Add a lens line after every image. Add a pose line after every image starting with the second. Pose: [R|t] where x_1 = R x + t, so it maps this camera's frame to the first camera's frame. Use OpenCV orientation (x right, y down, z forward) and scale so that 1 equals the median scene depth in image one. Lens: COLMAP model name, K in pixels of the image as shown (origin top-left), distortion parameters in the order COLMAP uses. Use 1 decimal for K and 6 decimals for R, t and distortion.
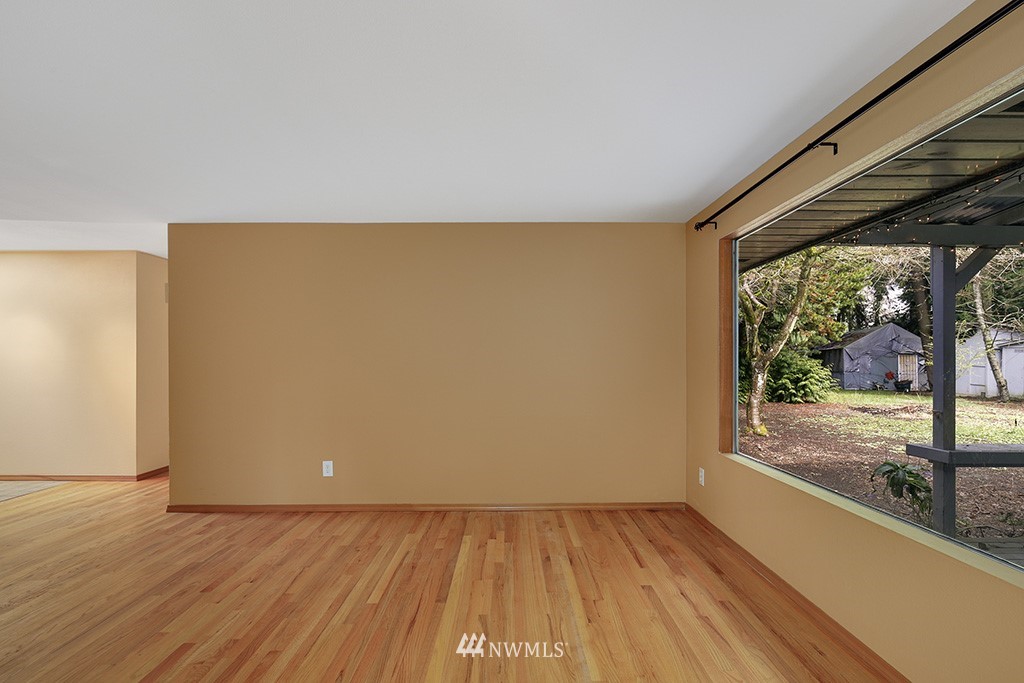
lens RADIAL K [[476.5, 0, 513.1], [0, 476.5, 363.1], [0, 0, 1]] dist [-0.012329, 0.000272]
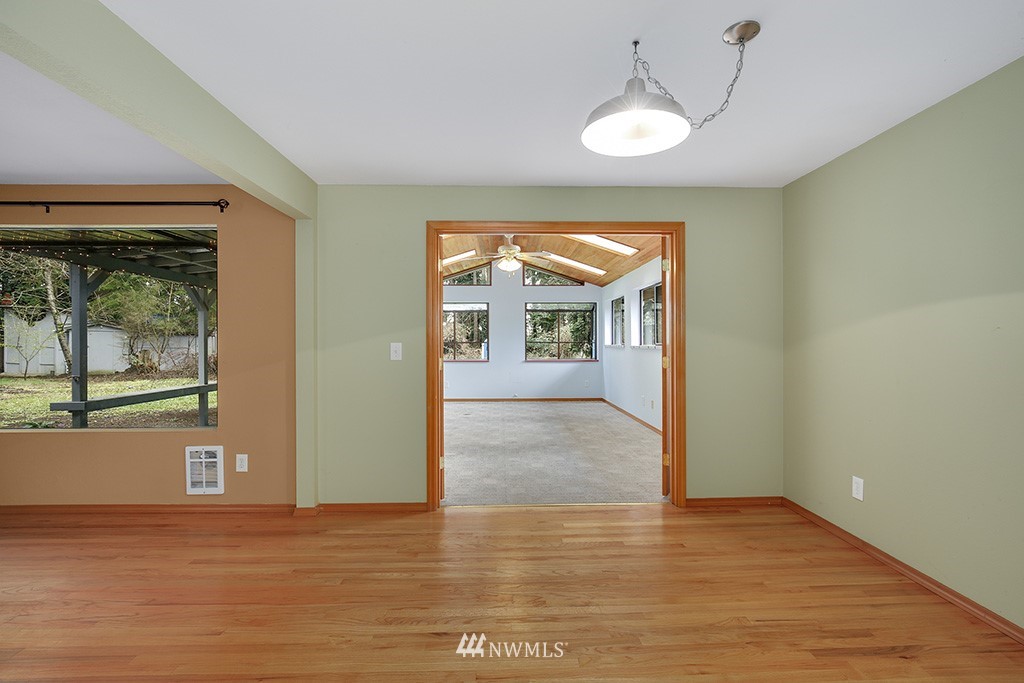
lens RADIAL K [[465.6, 0, 512.0], [0, 465.6, 341.5], [0, 0, 1]] dist [-0.000852, -0.000123]
pose [[-0.010550, 0.001808, 0.999943, -0.568145], [0.004727, 0.999987, -0.001758, 0.002876], [-0.999933, 0.004708, -0.010559, -0.344998]]
